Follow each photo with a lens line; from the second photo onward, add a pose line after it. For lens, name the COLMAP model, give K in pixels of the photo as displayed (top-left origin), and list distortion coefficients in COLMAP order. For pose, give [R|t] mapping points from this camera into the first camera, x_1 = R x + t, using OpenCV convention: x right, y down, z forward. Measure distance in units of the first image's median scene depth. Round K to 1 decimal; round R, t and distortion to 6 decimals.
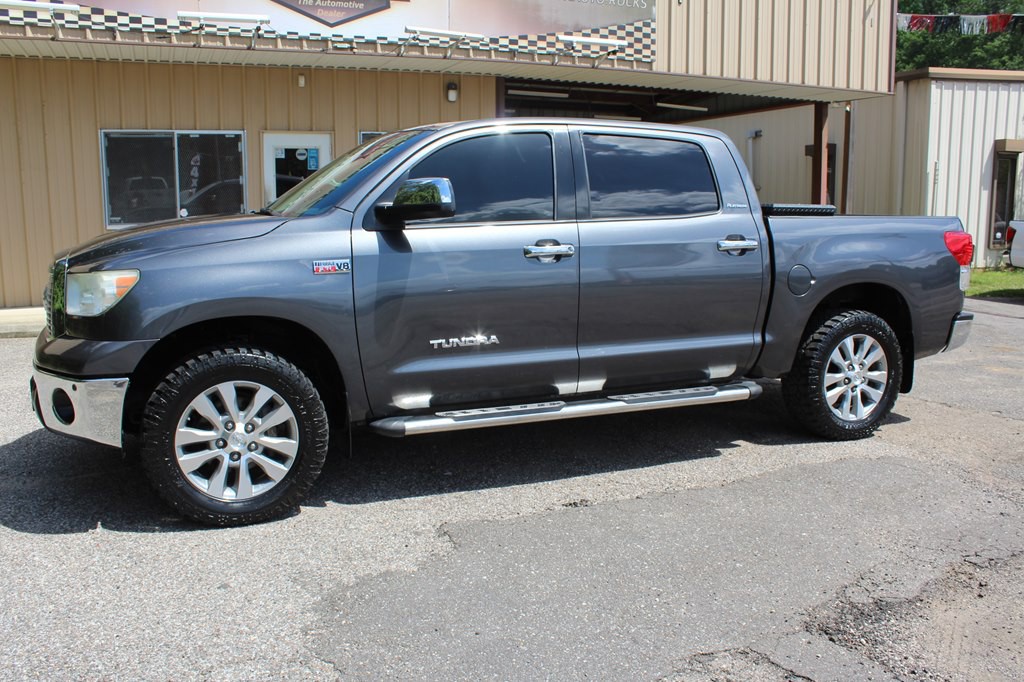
lens RADIAL K [[904.8, 0, 512.7], [0, 904.8, 356.5], [0, 0, 1]] dist [-0.154480, 0.142007]
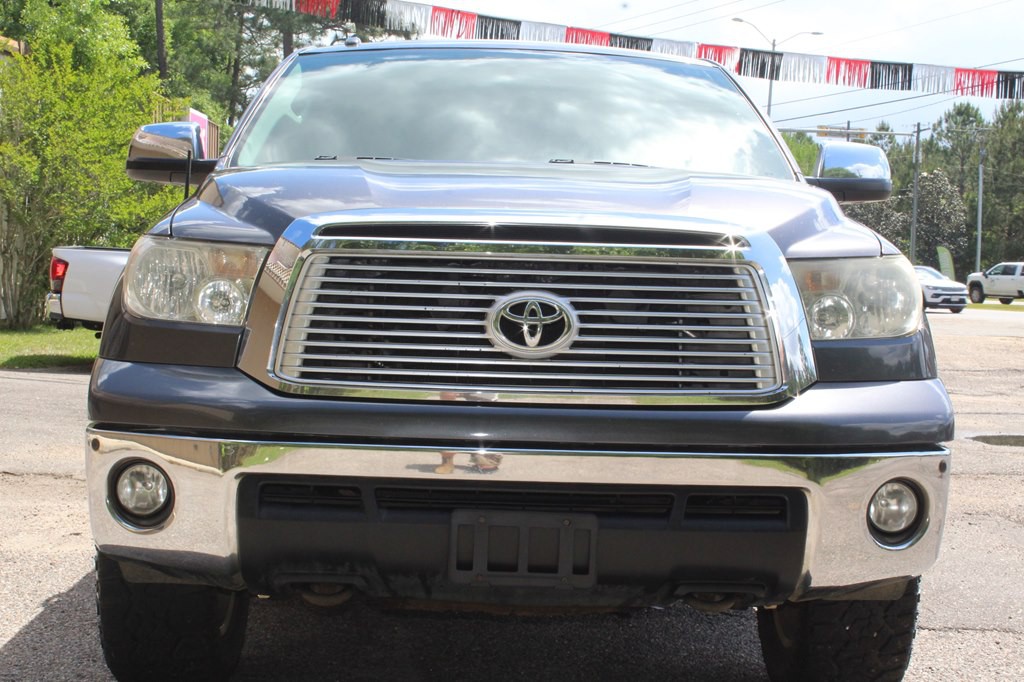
lens RADIAL K [[1582.2, 0, 515.9], [0, 1582.2, 343.7], [0, 0, 1]] dist [0.009092, 0.000000]
pose [[0.368044, -0.031320, 0.929281, -0.596031], [0.126399, 0.991840, -0.016633, -0.022506], [-0.921177, 0.123582, 0.368999, 0.349448]]
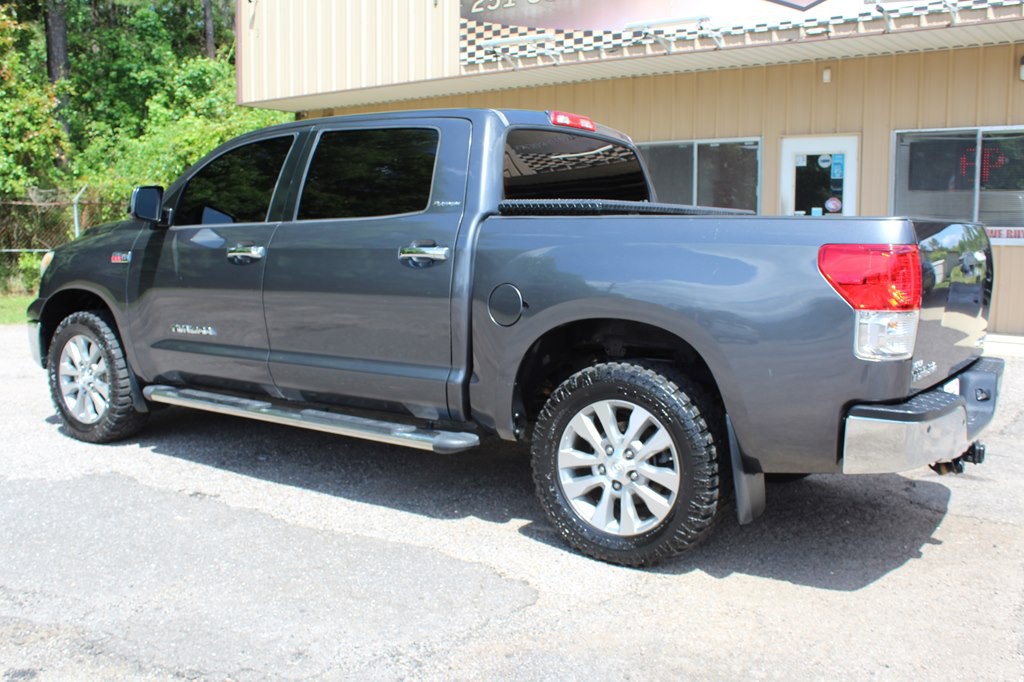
lens RADIAL K [[1034.9, 0, 501.4], [0, 1034.9, 332.2], [0, 0, 1]] dist [-0.069638, 0.000000]
pose [[0.497545, 0.093325, -0.862403, 0.586045], [-0.152557, 0.988114, 0.018915, -0.044433], [0.853918, 0.122155, 0.505868, 0.319392]]
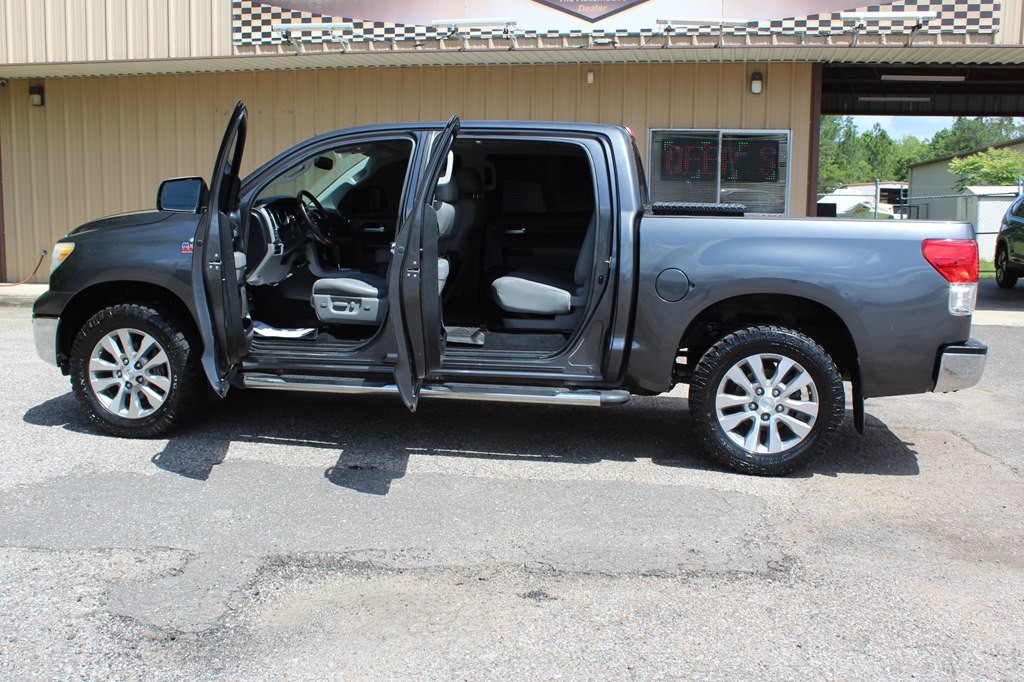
lens RADIAL K [[1084.5, 0, 509.8], [0, 1084.5, 335.7], [0, 0, 1]] dist [-0.072217, 0.000000]
pose [[0.823763, 0.079870, -0.561280, 0.458433], [-0.108713, 0.993908, -0.018121, 0.002239], [0.556413, 0.075946, 0.827428, -0.008944]]
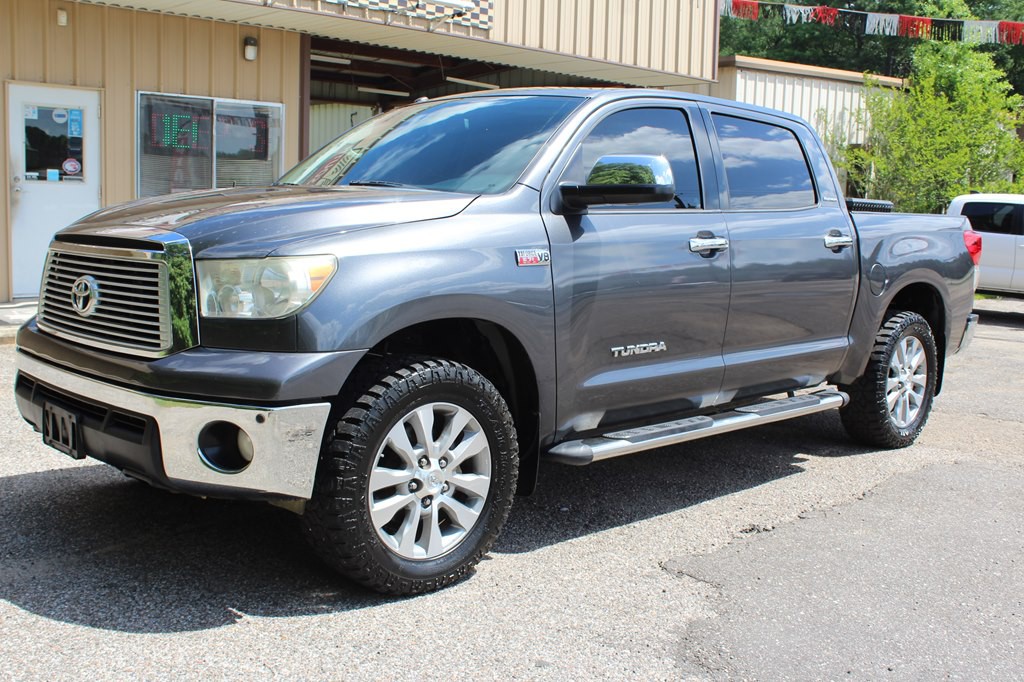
lens RADIAL K [[1084.5, 0, 519.4], [0, 1084.5, 340.4], [0, 0, 1]] dist [-0.072217, 0.000000]
pose [[0.934305, -0.016356, 0.356099, -0.246114], [0.029645, 0.999051, -0.031895, 0.002366], [-0.355240, 0.040356, 0.933904, 0.040640]]
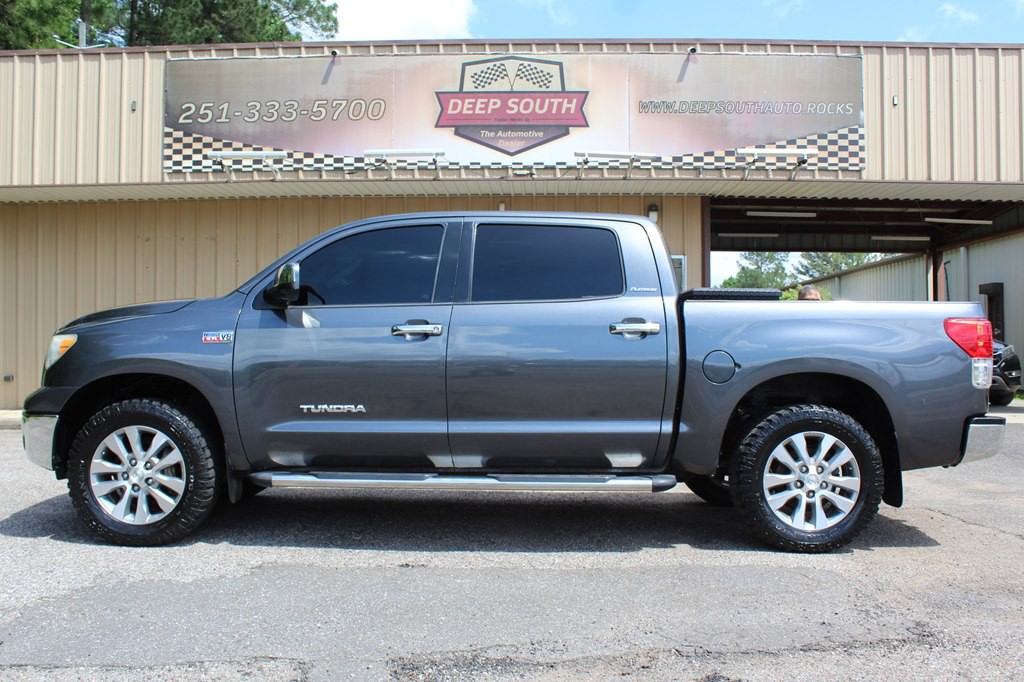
lens RADIAL K [[967.5, 0, 509.9], [0, 967.5, 346.8], [0, 0, 1]] dist [-0.099698, 0.000000]
pose [[0.909333, 0.002823, -0.416060, 0.304669], [-0.074318, 0.984998, -0.155746, 0.037251], [0.409378, 0.172545, 0.895900, 0.001167]]
